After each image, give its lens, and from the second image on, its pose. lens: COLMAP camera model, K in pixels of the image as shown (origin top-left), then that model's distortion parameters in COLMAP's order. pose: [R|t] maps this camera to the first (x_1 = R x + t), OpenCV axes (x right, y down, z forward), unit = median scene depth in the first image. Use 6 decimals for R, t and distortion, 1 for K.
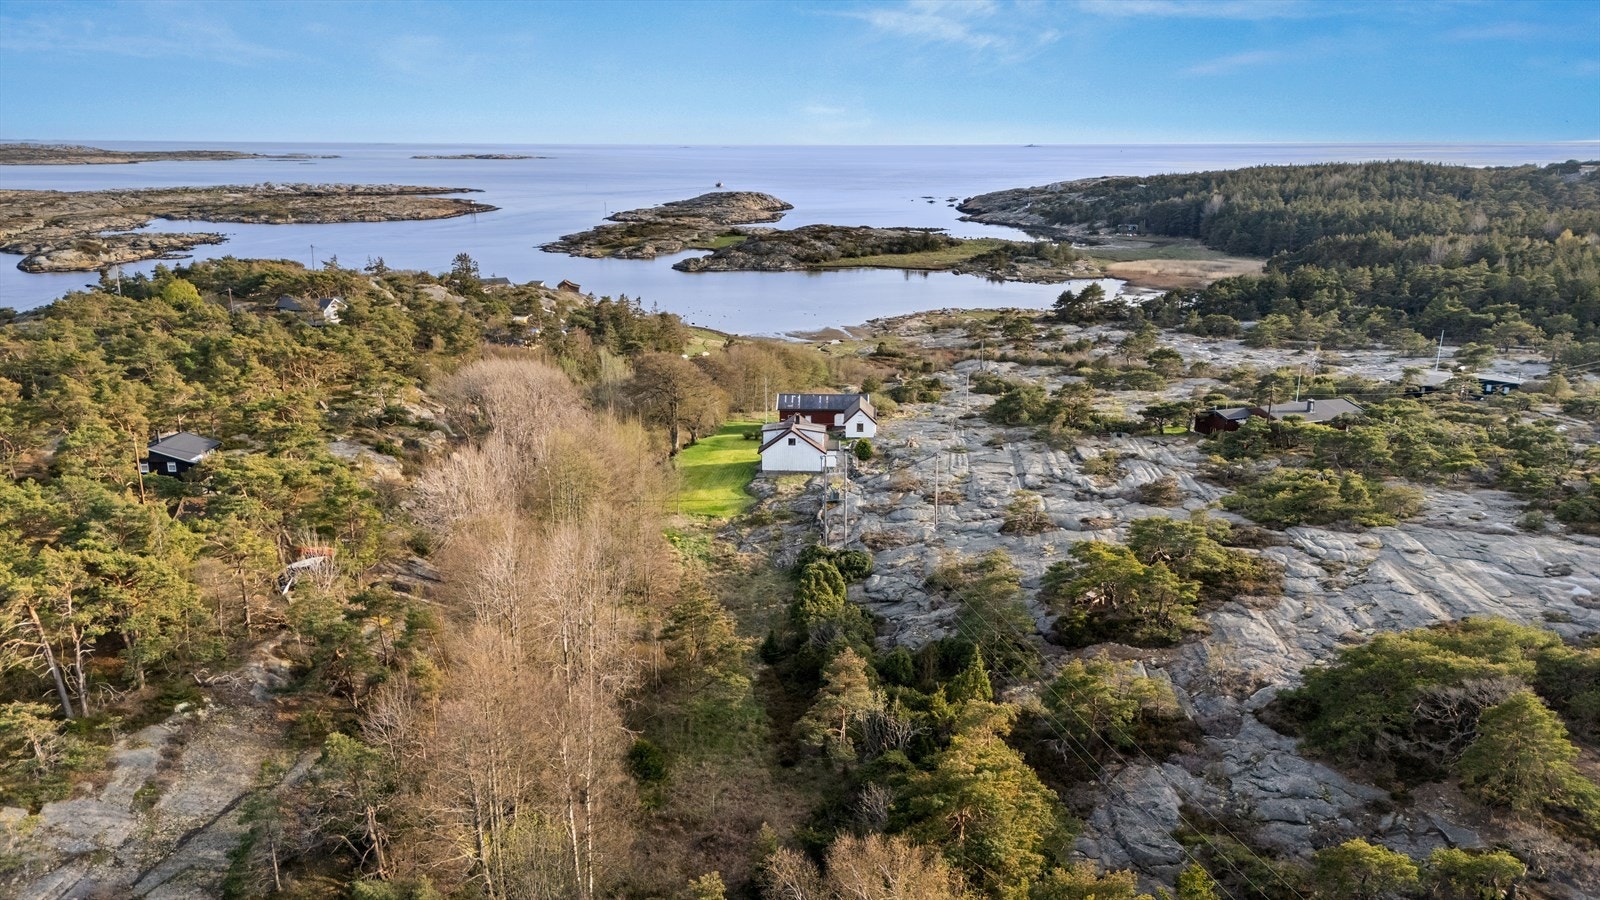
lens RADIAL K [[1138.7, 0, 800.0], [0, 1138.7, 450.0], [0, 0, 1]] dist [0.110386, -0.164668]
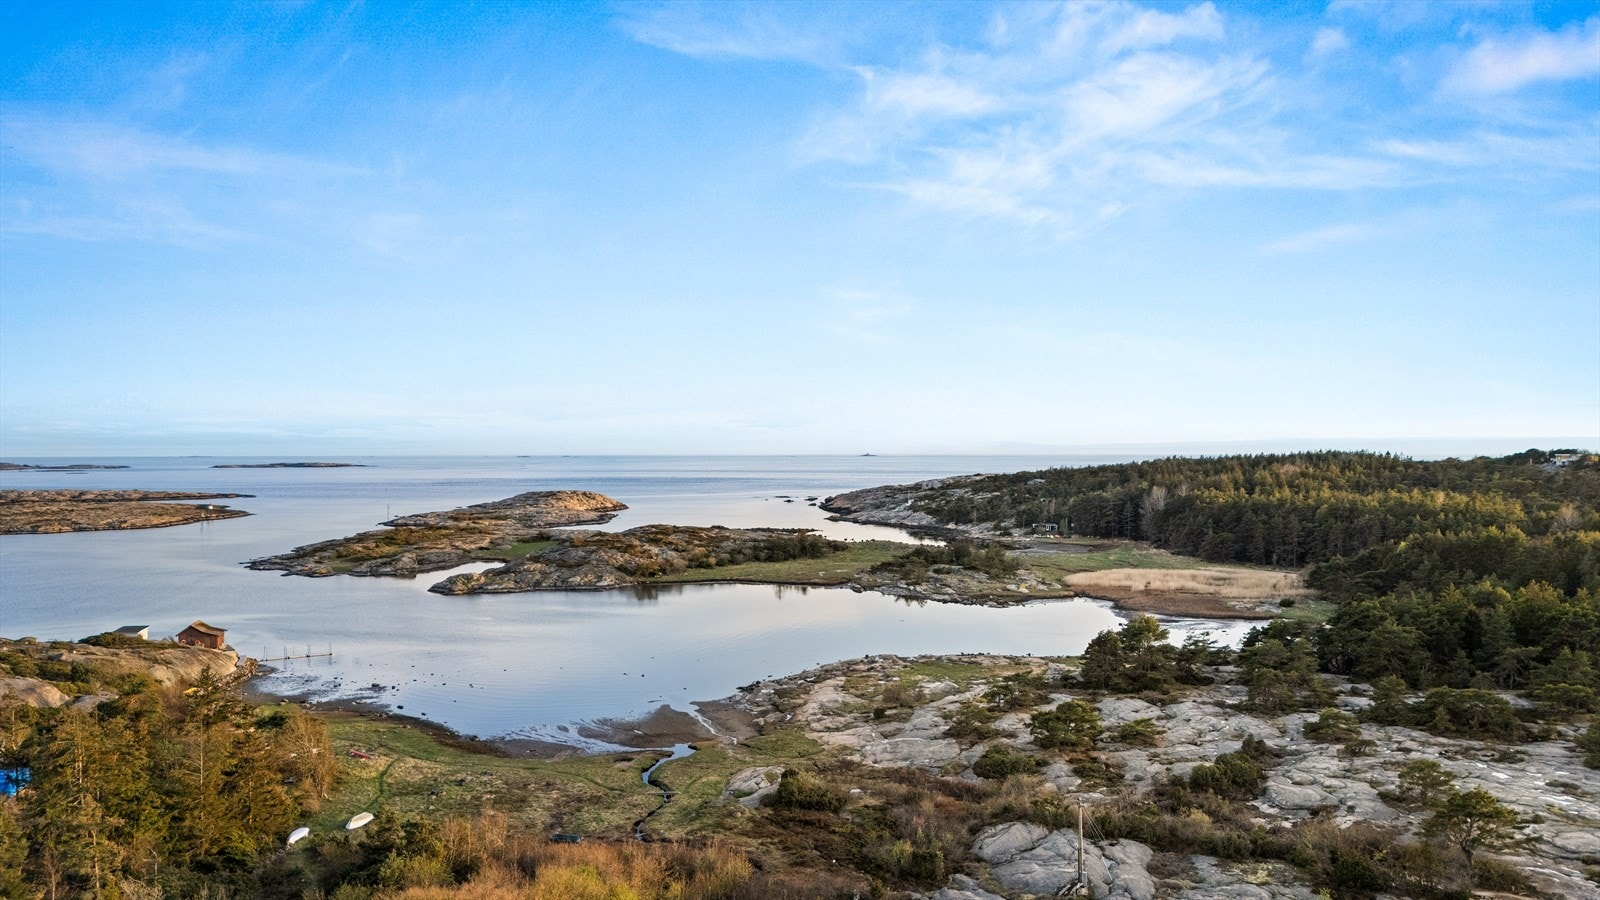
lens RADIAL K [[1138.7, 0, 800.0], [0, 1138.7, 450.0], [0, 0, 1]] dist [0.110386, -0.164668]
pose [[0.990595, -0.000825, 0.136825, 0.008023], [0.036675, 0.964991, -0.259706, -0.049934], [-0.131821, 0.262282, 0.955945, 0.277987]]
